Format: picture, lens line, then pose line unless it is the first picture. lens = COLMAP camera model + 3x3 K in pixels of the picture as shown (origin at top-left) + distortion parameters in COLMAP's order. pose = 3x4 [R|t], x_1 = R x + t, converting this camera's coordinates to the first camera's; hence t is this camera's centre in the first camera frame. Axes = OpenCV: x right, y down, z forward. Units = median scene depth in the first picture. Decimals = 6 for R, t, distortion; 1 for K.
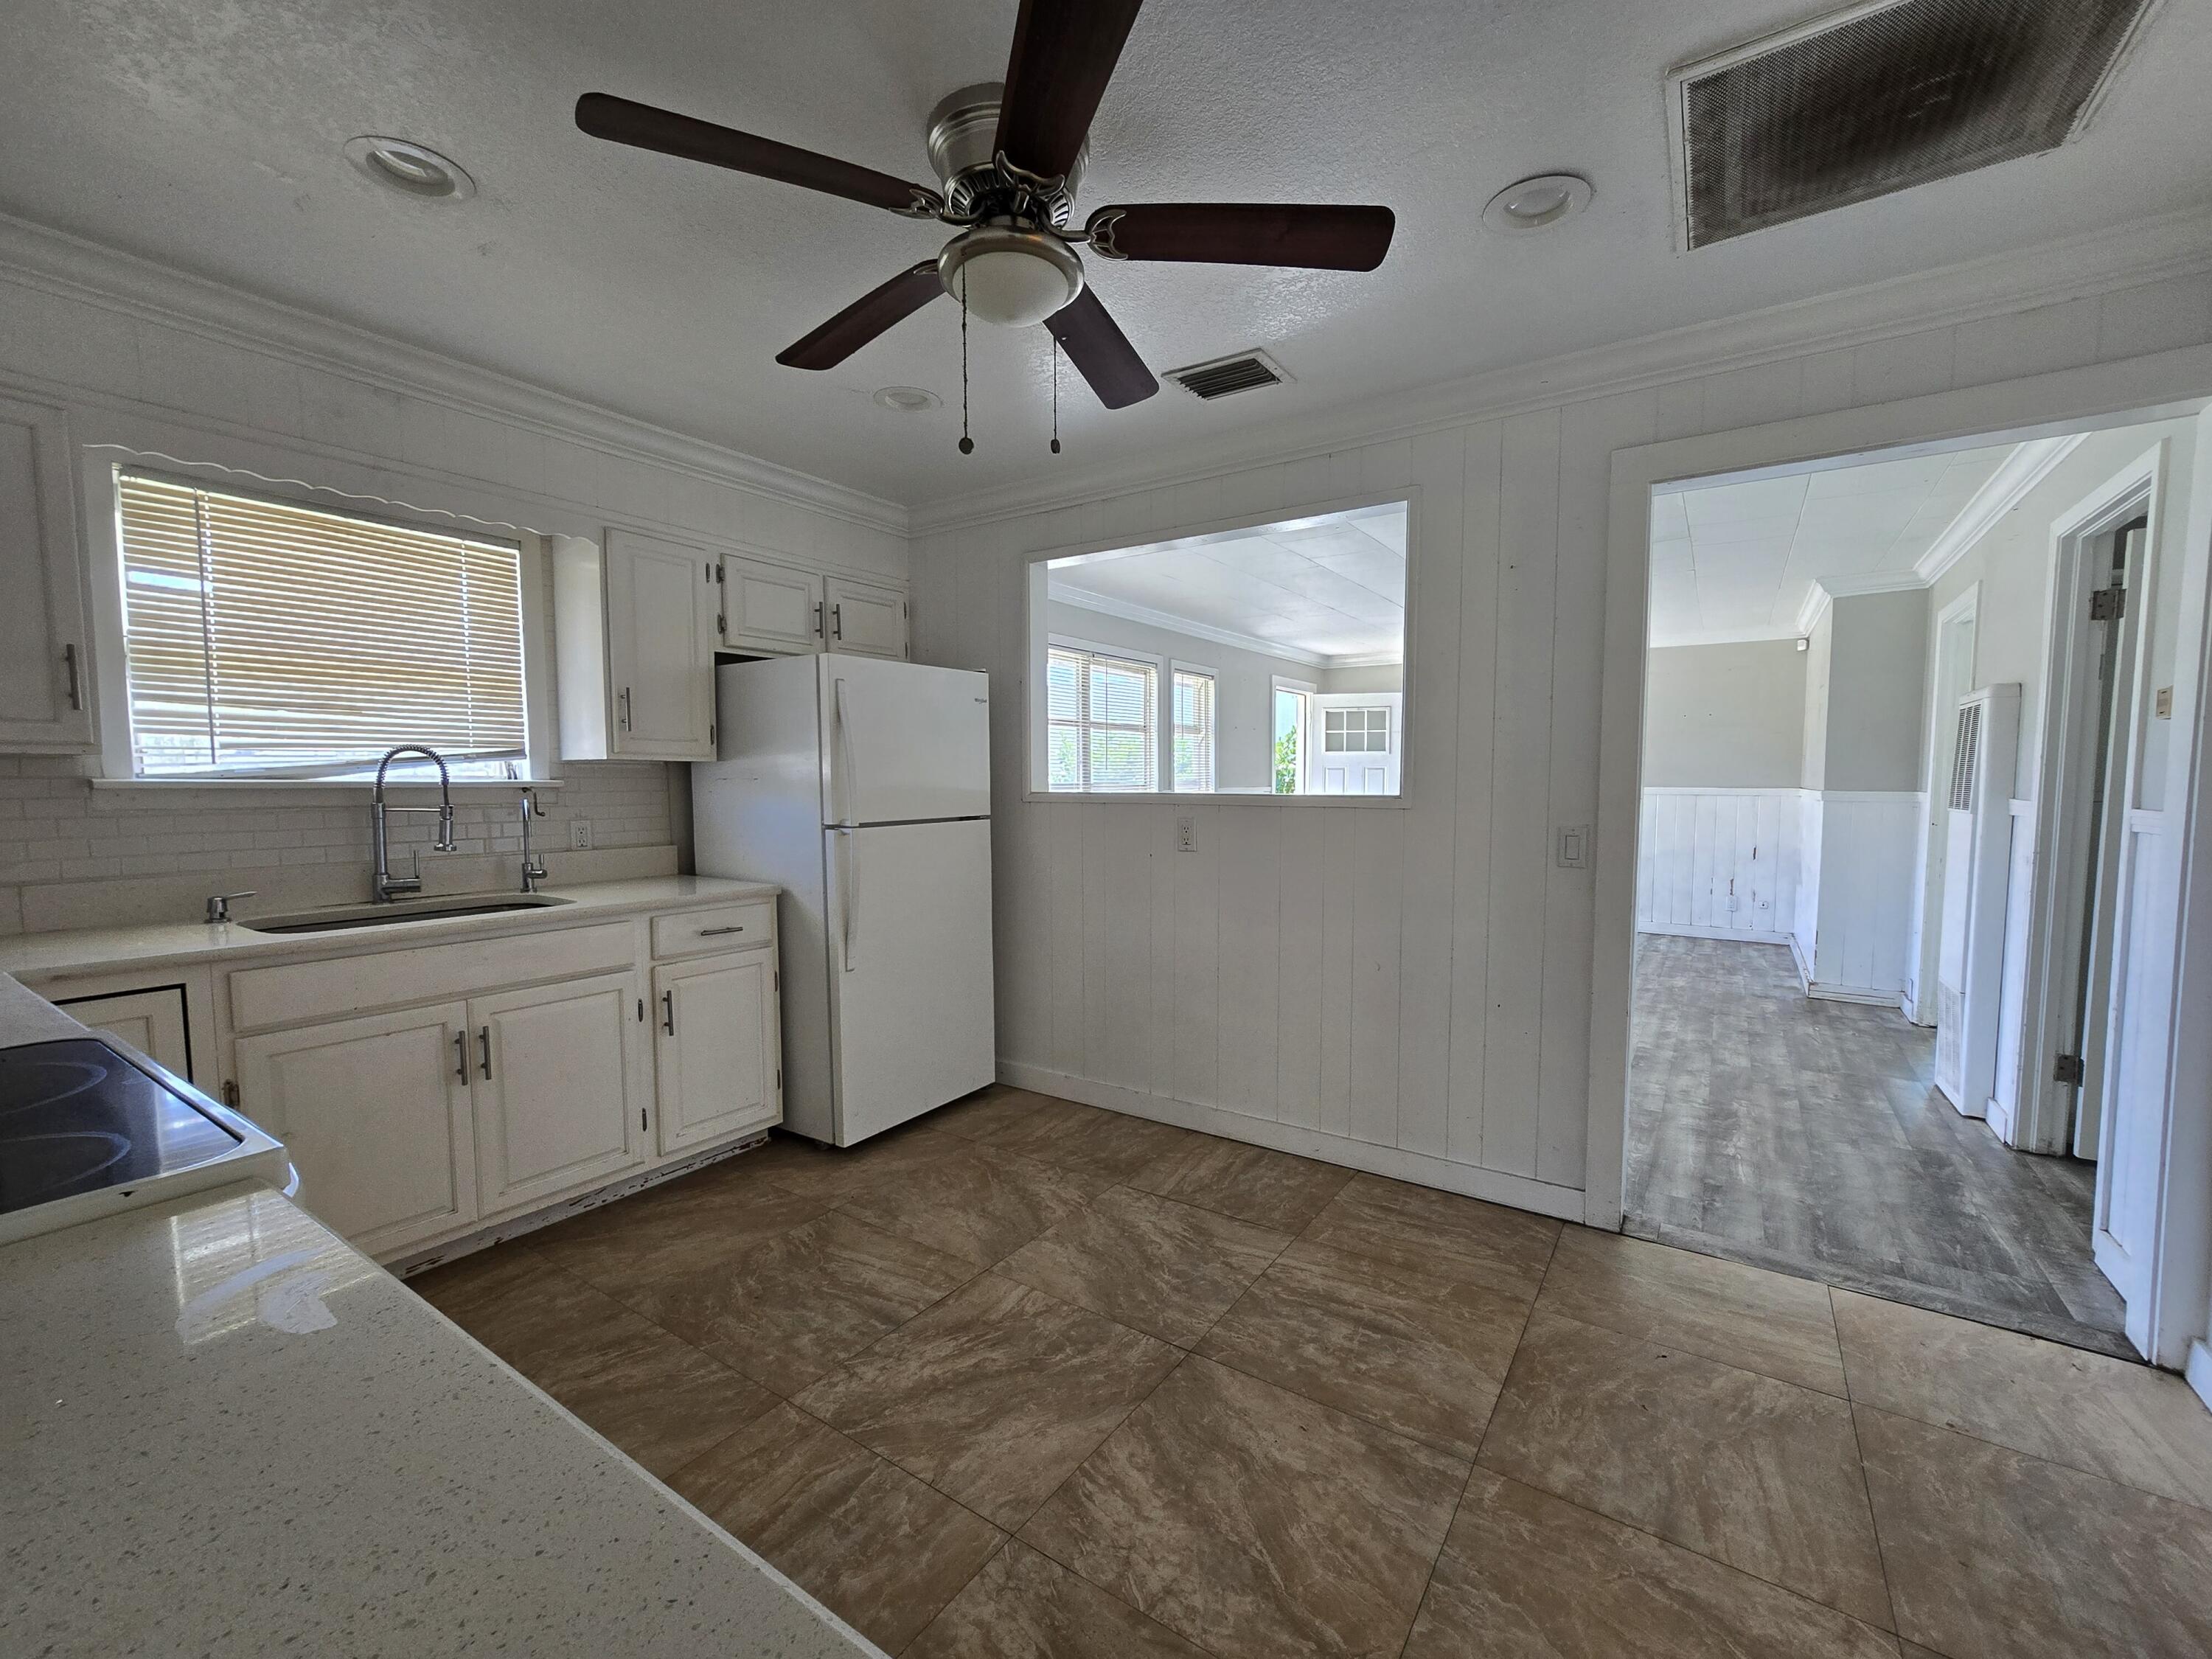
lens RADIAL K [[907.5, 0, 1120.3], [0, 907.5, 831.8], [0, 0, 1]] dist [0.000050, -0.000286]
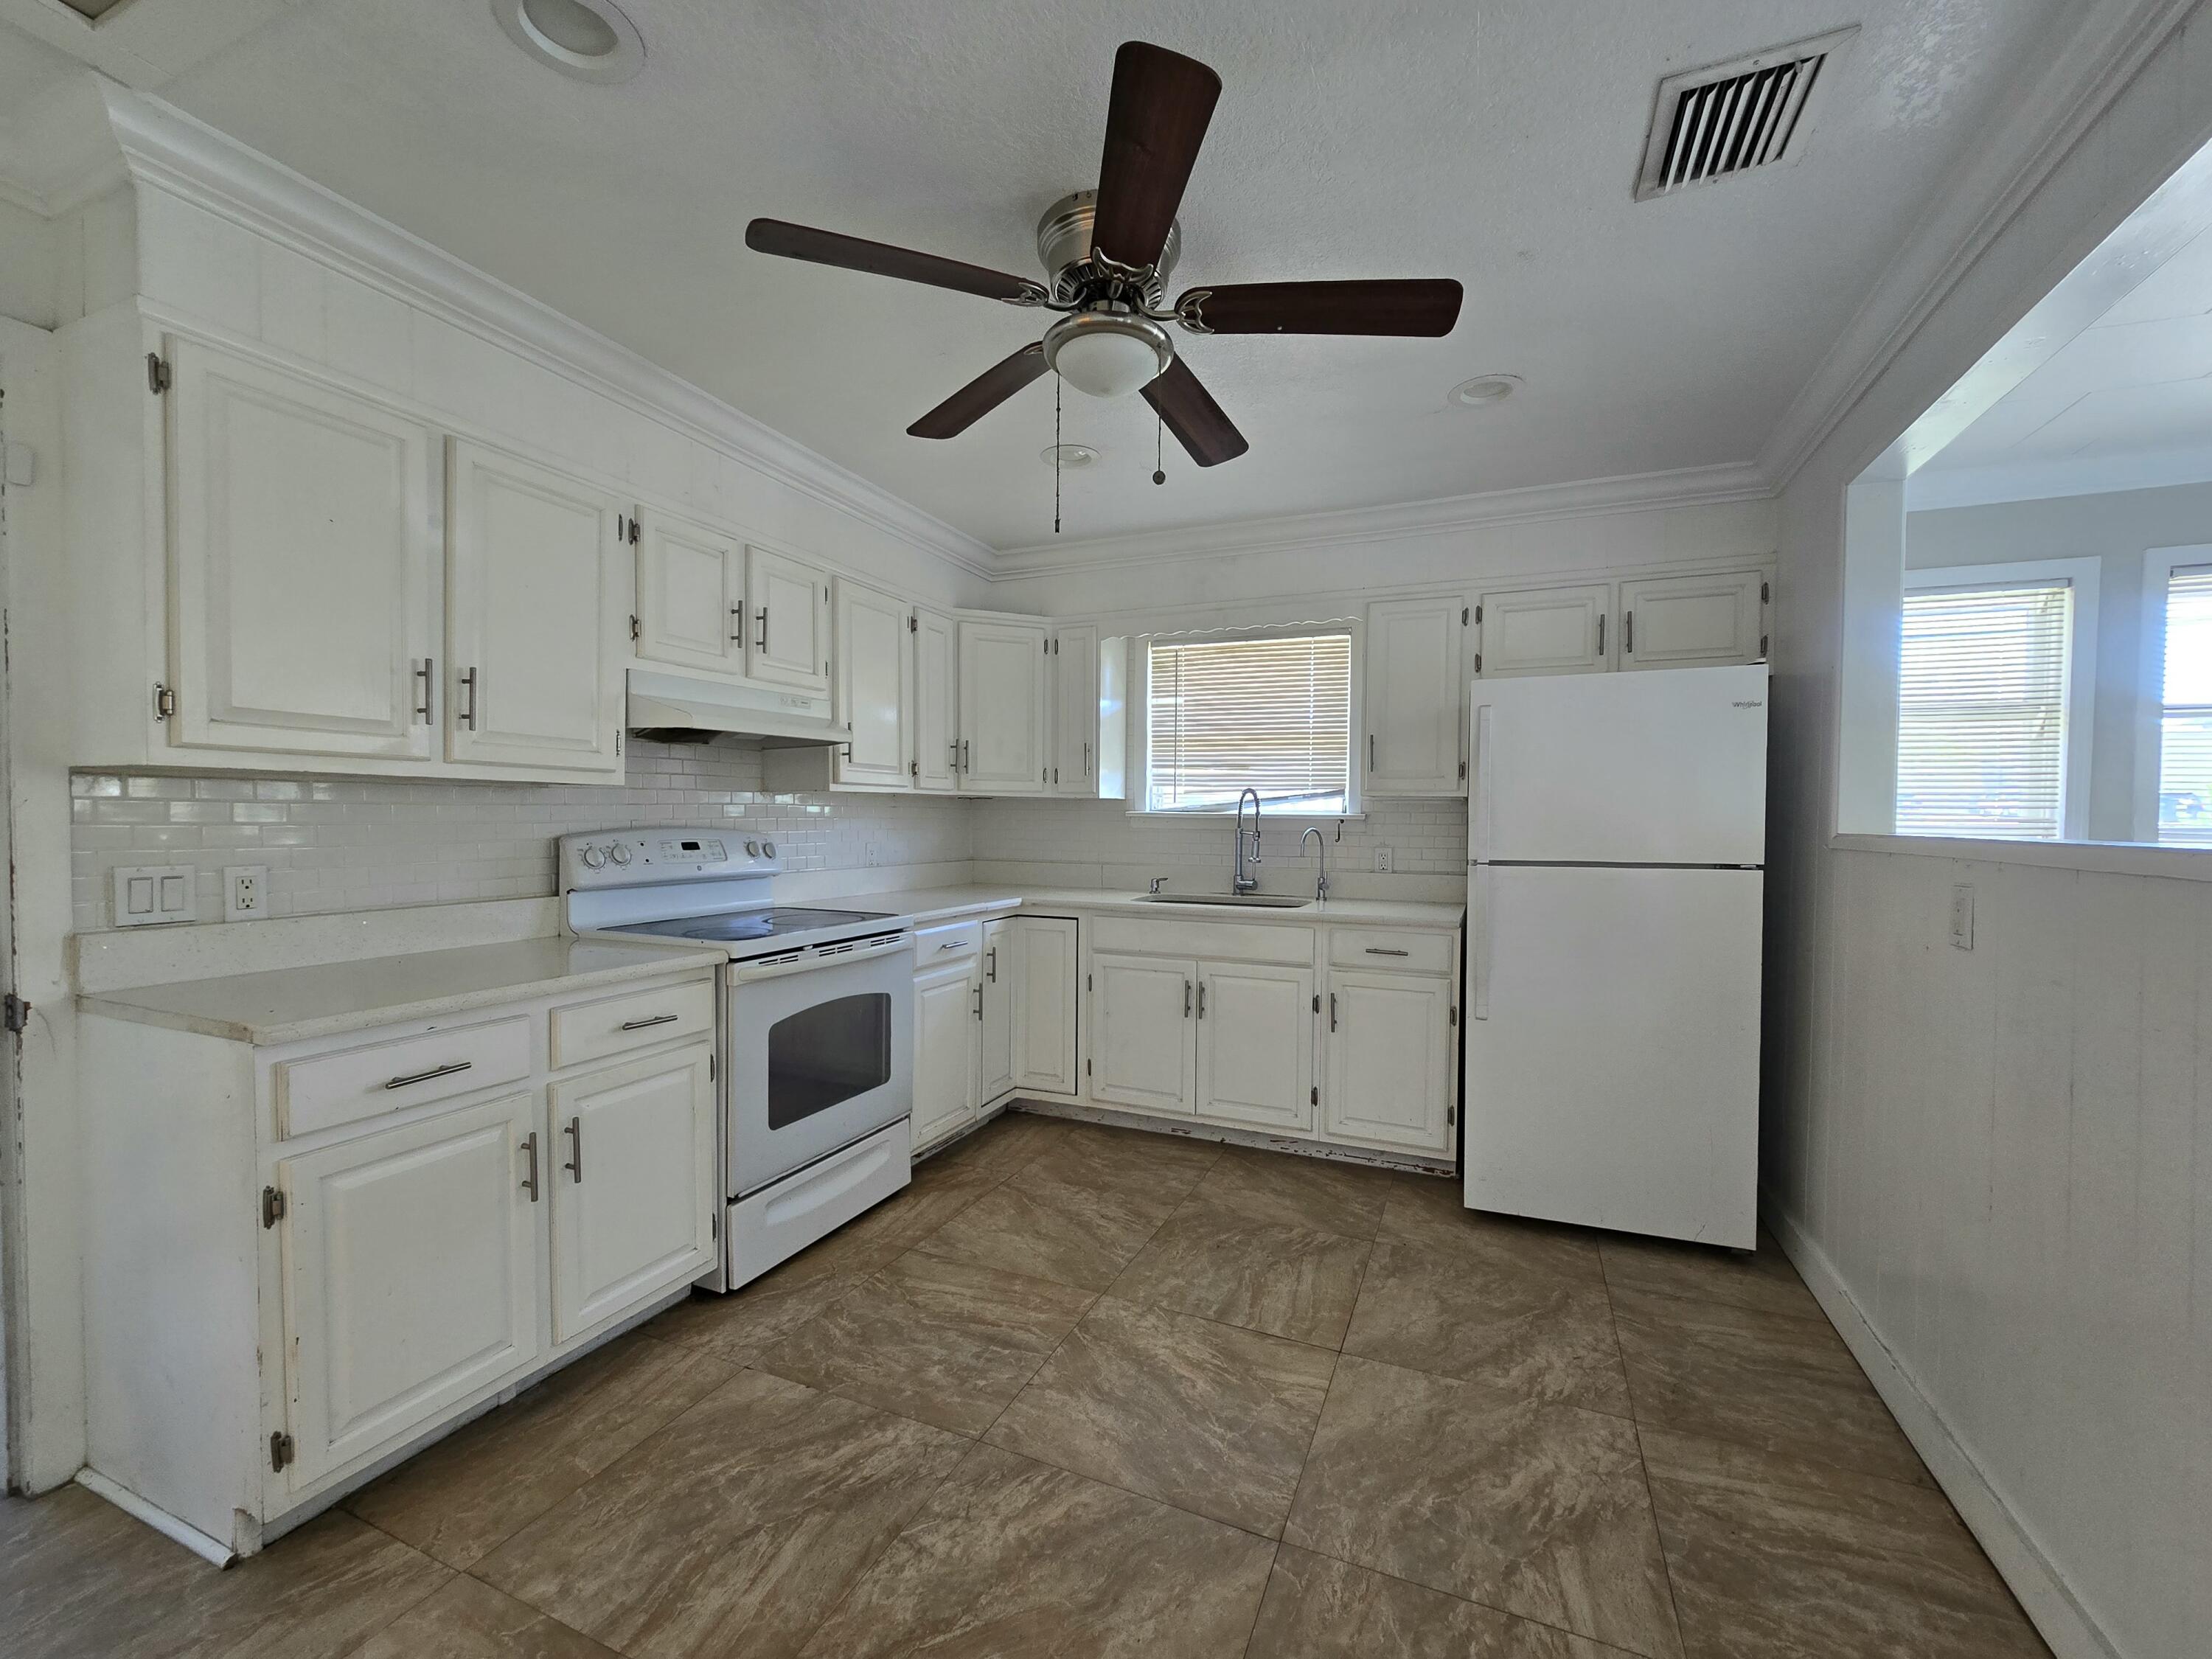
lens RADIAL K [[892.8, 0, 1113.2], [0, 892.8, 841.5], [0, 0, 1]] dist [-0.000430, 0.000033]
pose [[0.193038, 0.029310, -0.980753, 0.645835], [-0.066156, 0.997668, 0.016794, -0.022271], [0.978958, 0.061641, 0.194527, 0.559687]]
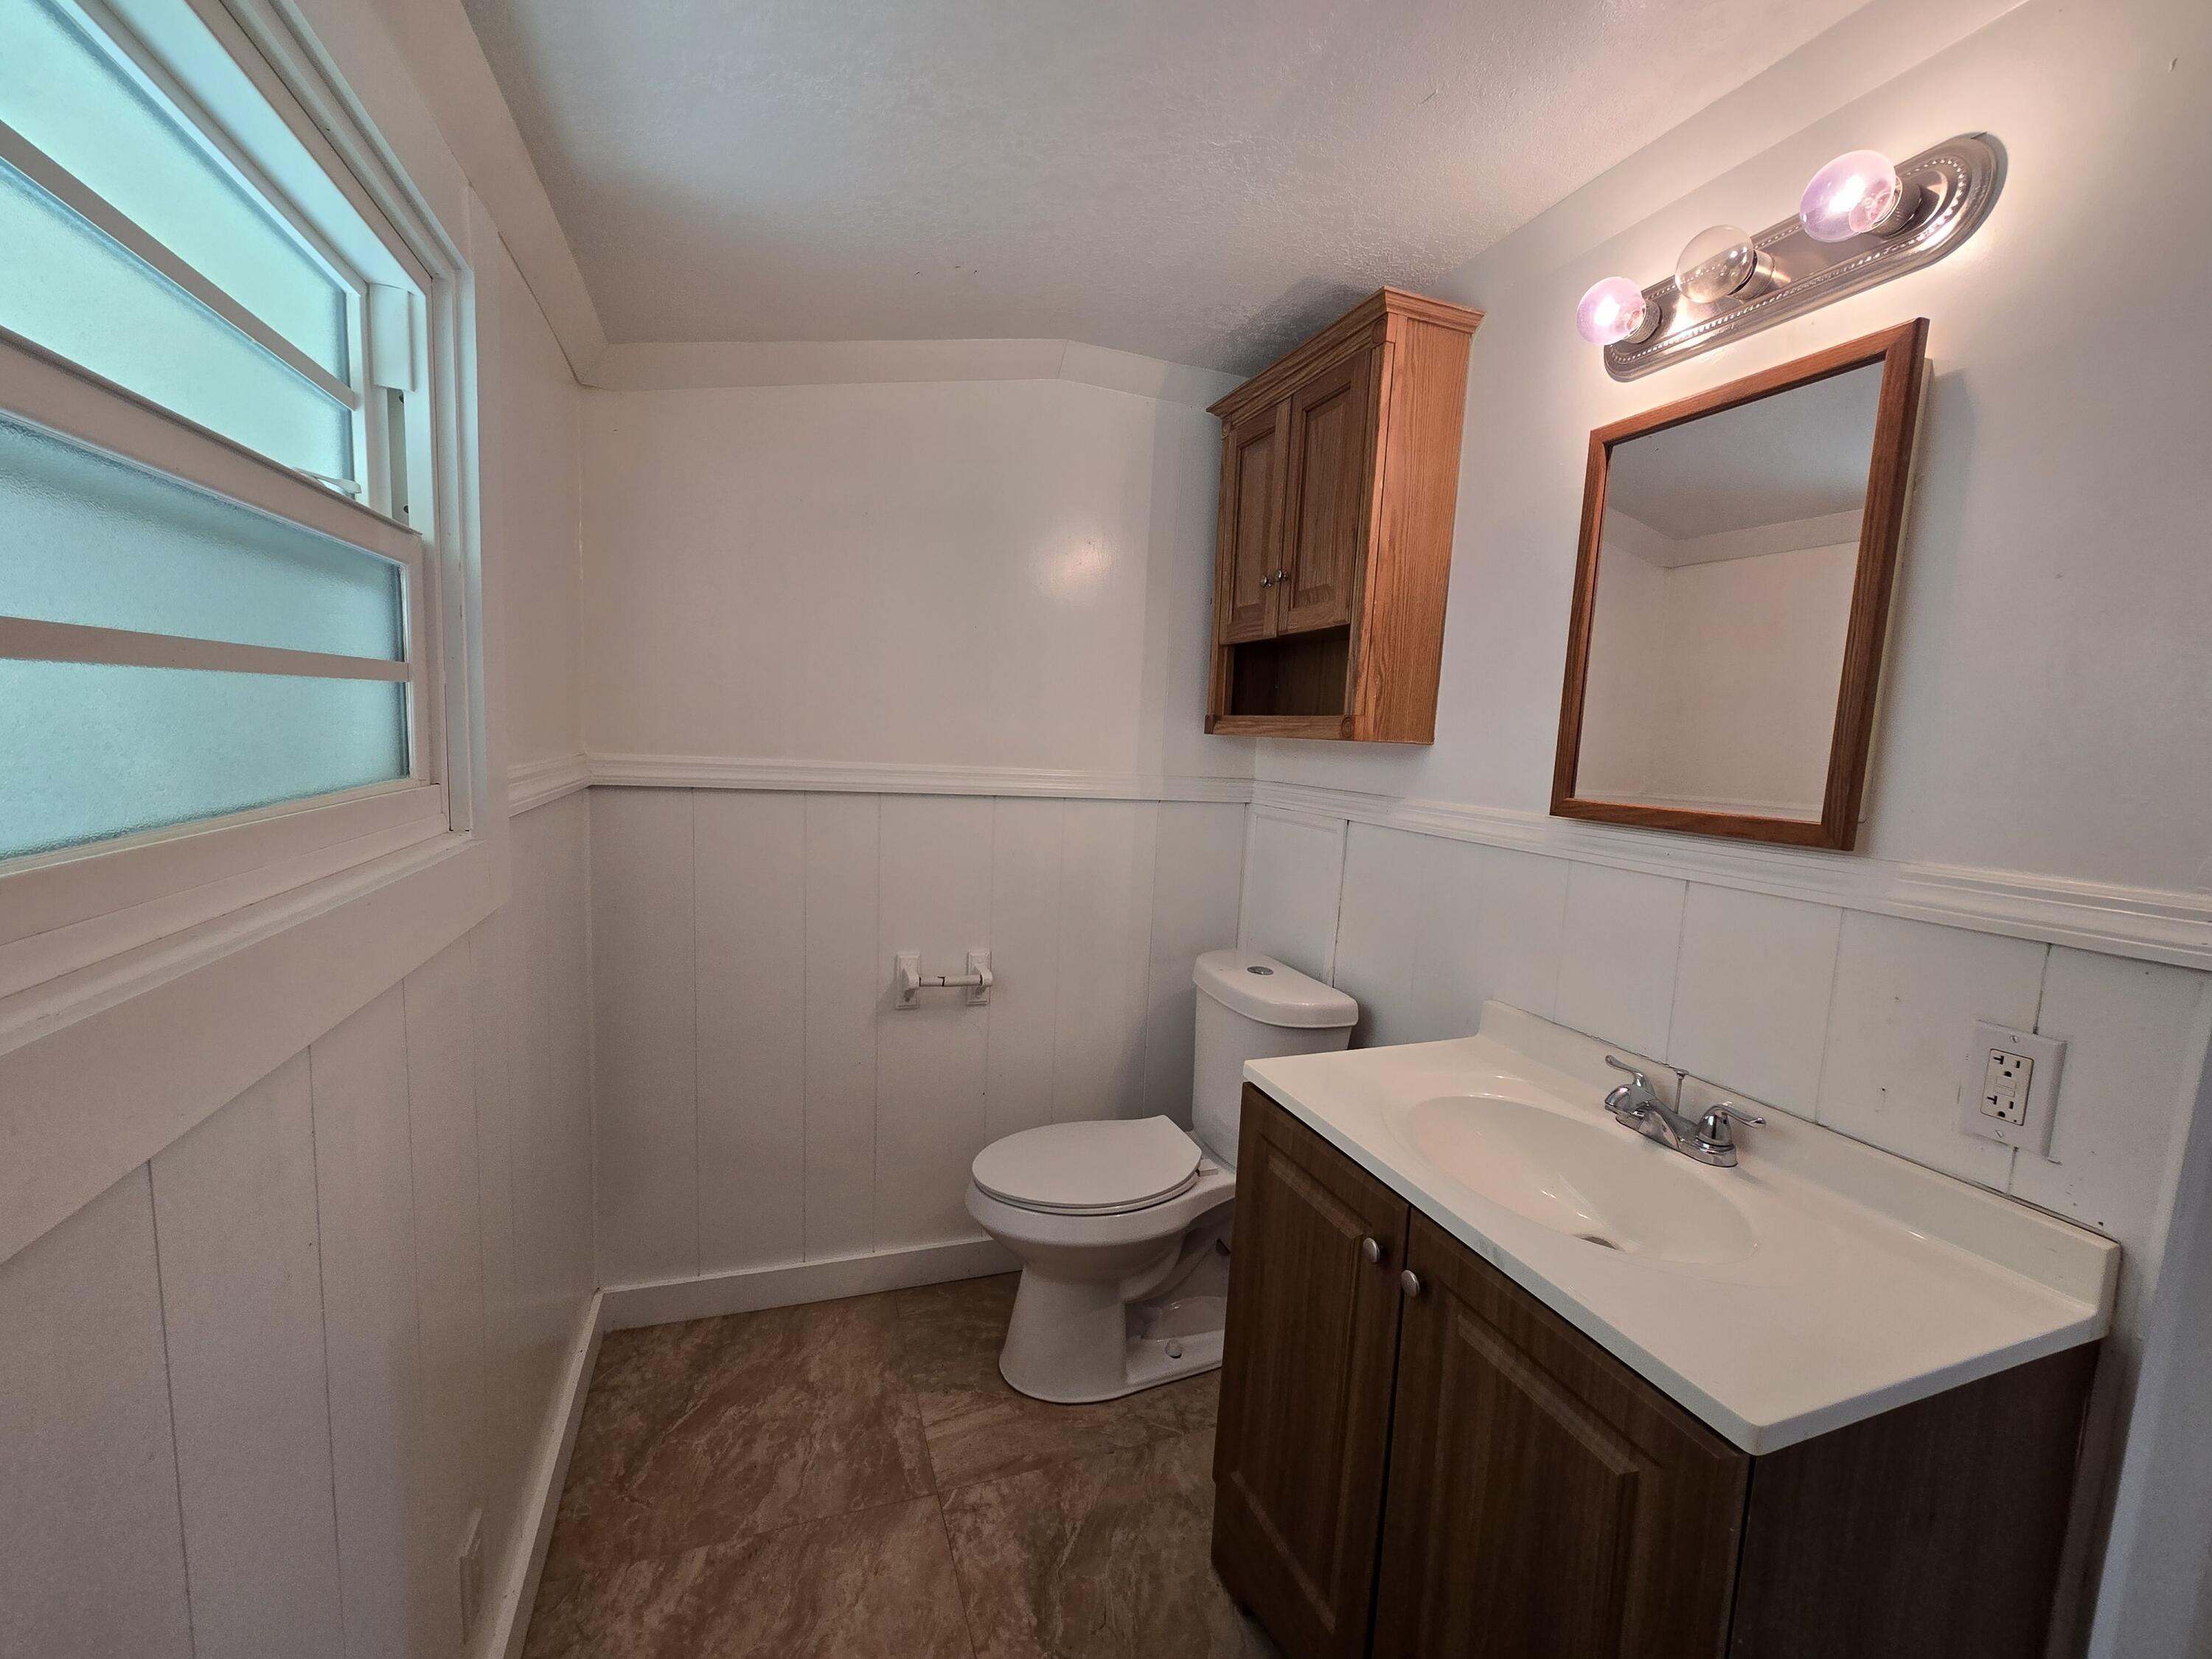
lens RADIAL K [[907.5, 0, 1100.6], [0, 907.5, 834.4], [0, 0, 1]] dist [0.000050, -0.000286]
pose [[0.812660, 0.104421, -0.573306, 0.411115], [-0.087143, 0.994528, 0.057617, -0.021131], [0.576186, 0.003136, 0.817313, 0.116067]]
